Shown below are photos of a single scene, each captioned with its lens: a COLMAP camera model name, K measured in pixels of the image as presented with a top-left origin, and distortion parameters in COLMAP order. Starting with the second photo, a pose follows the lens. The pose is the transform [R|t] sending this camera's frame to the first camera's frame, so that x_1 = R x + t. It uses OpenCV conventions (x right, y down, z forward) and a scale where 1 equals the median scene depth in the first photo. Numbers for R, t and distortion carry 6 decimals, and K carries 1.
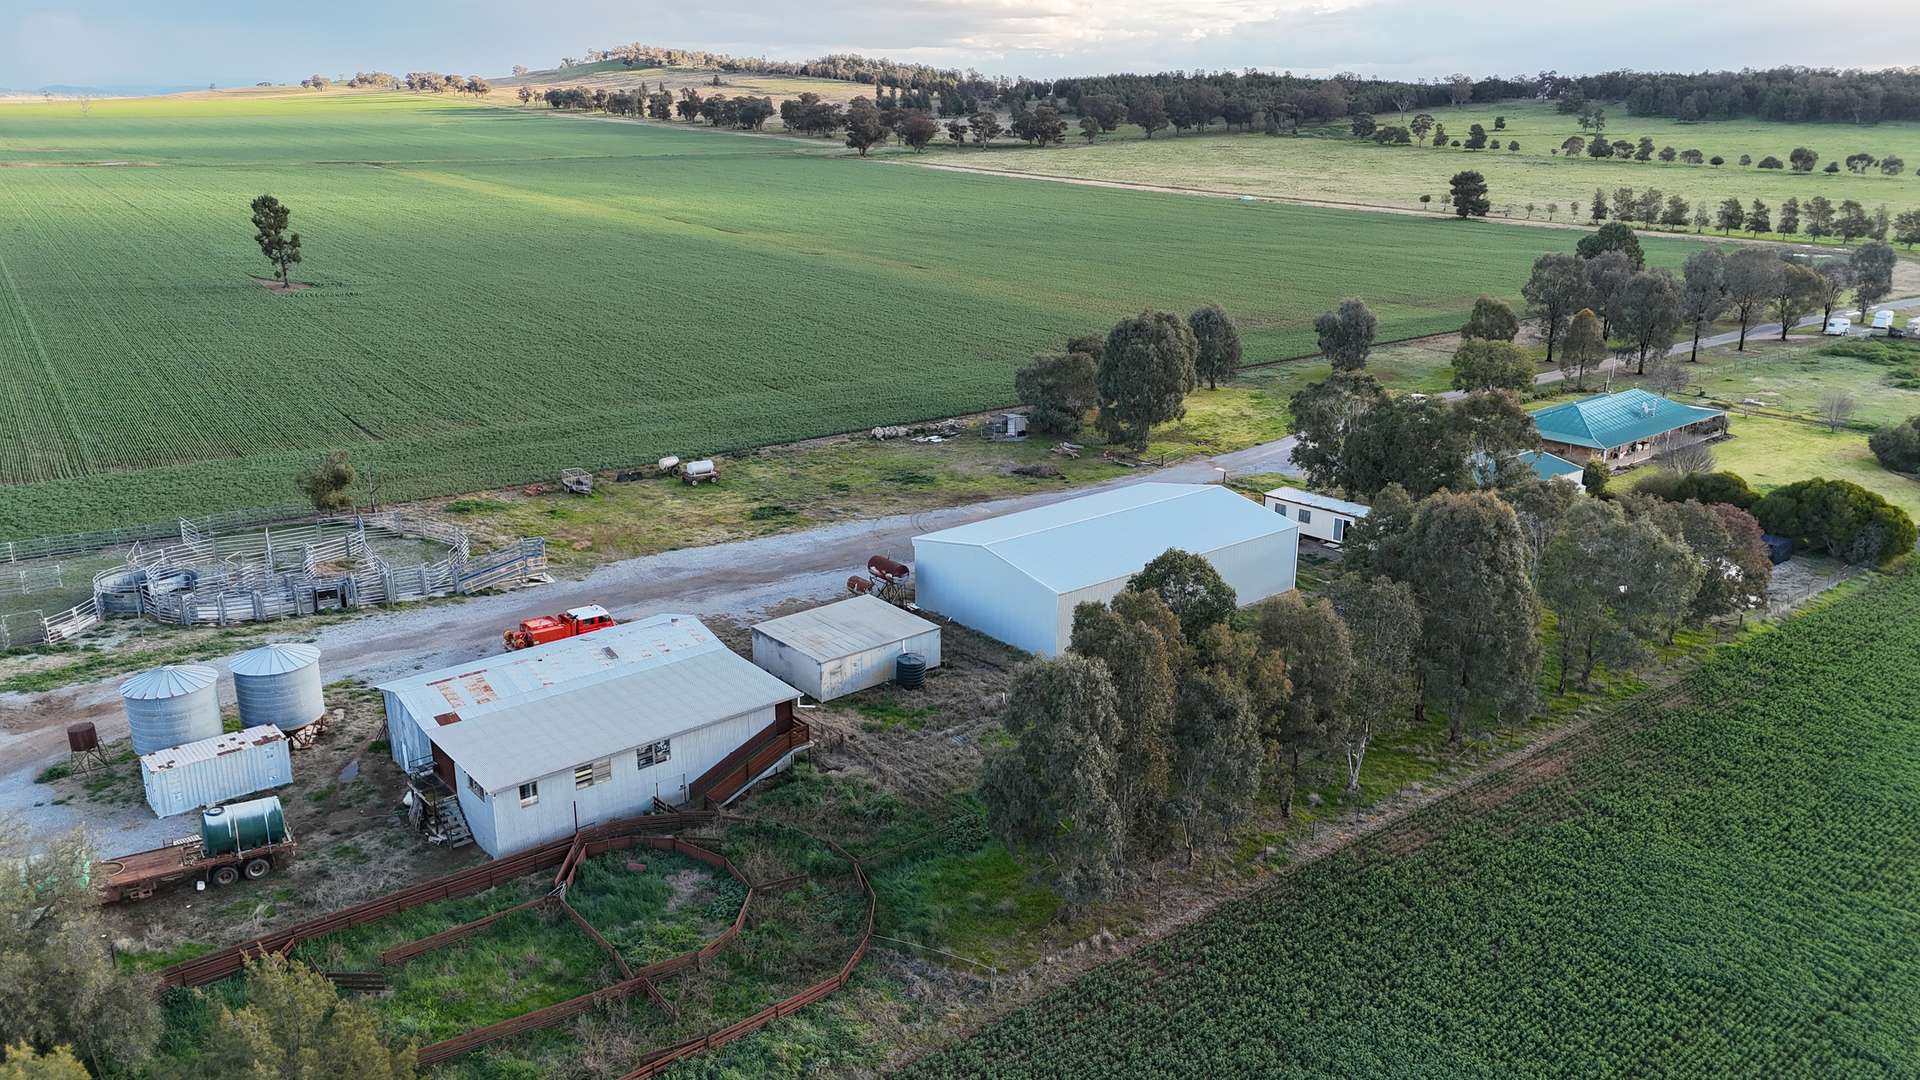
lens RADIAL K [[1400.9, 0, 964.9], [0, 1400.9, 536.0], [0, 0, 1]] dist [0.075176, -0.067005]
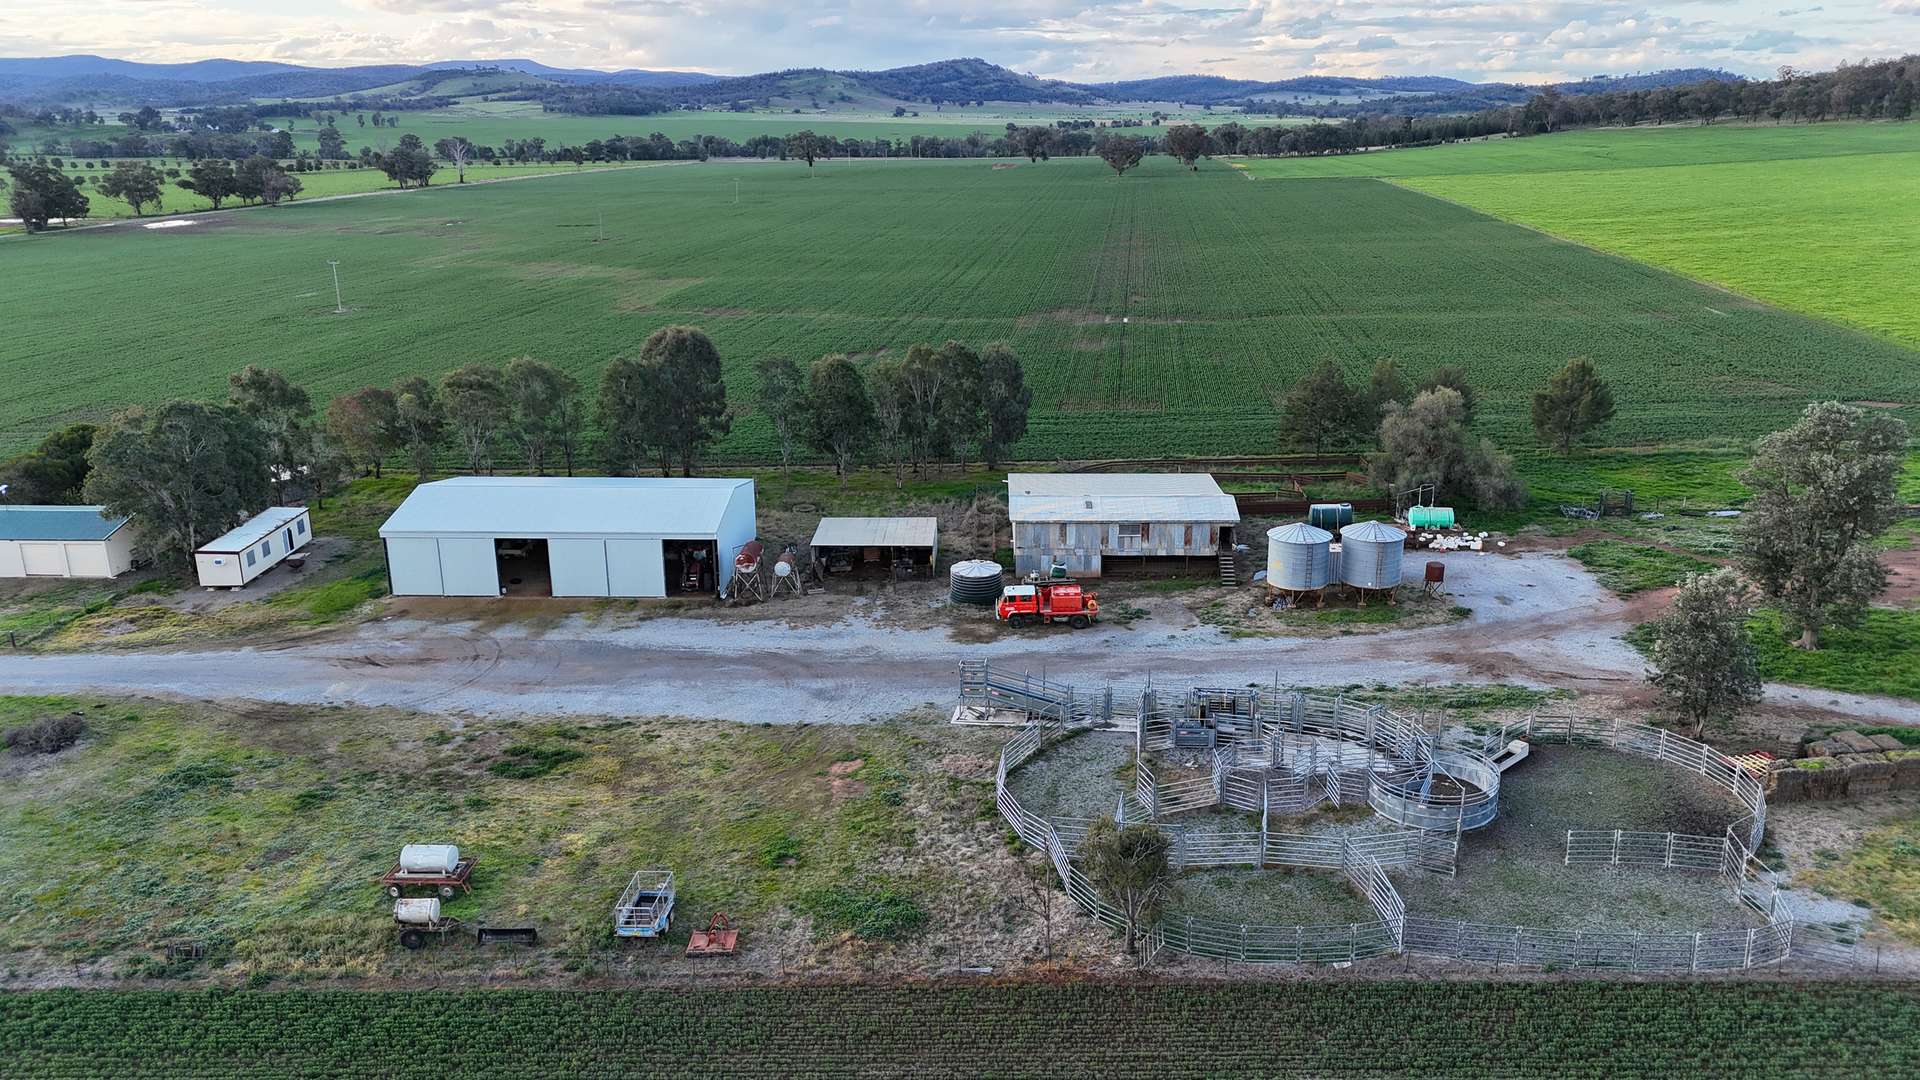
lens RADIAL K [[1400.9, 0, 966.2], [0, 1400.9, 549.9], [0, 0, 1]] dist [0.075176, -0.067005]
pose [[-0.749516, -0.197728, 0.631767, -0.137558], [0.198160, 0.843576, 0.499111, -0.077210], [-0.631632, 0.499283, -0.593092, 0.252210]]
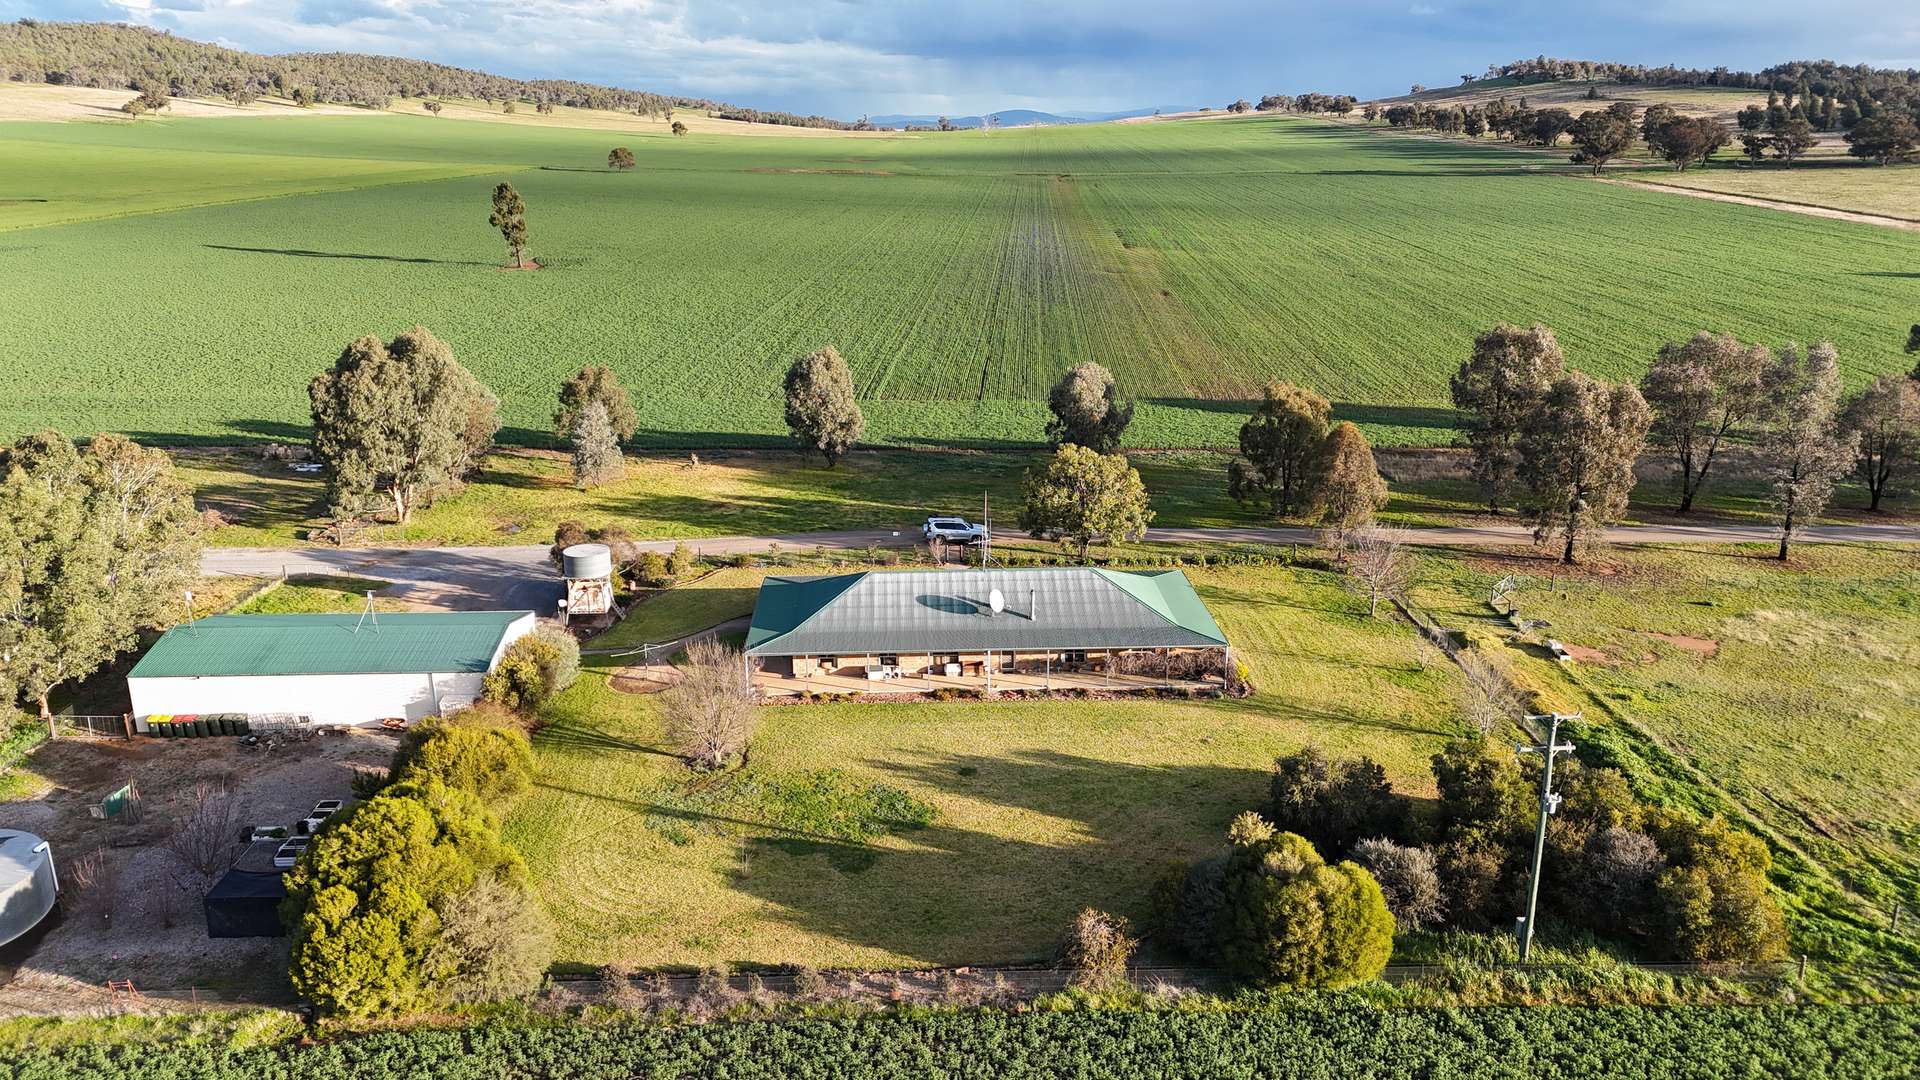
lens RADIAL K [[1400.9, 0, 957.1], [0, 1400.9, 538.8], [0, 0, 1]] dist [0.075176, -0.067005]
pose [[0.798407, 0.170546, -0.577460, 0.197342], [-0.177938, 0.983044, 0.044308, -0.034444], [0.575225, 0.067376, 0.815215, 0.140233]]
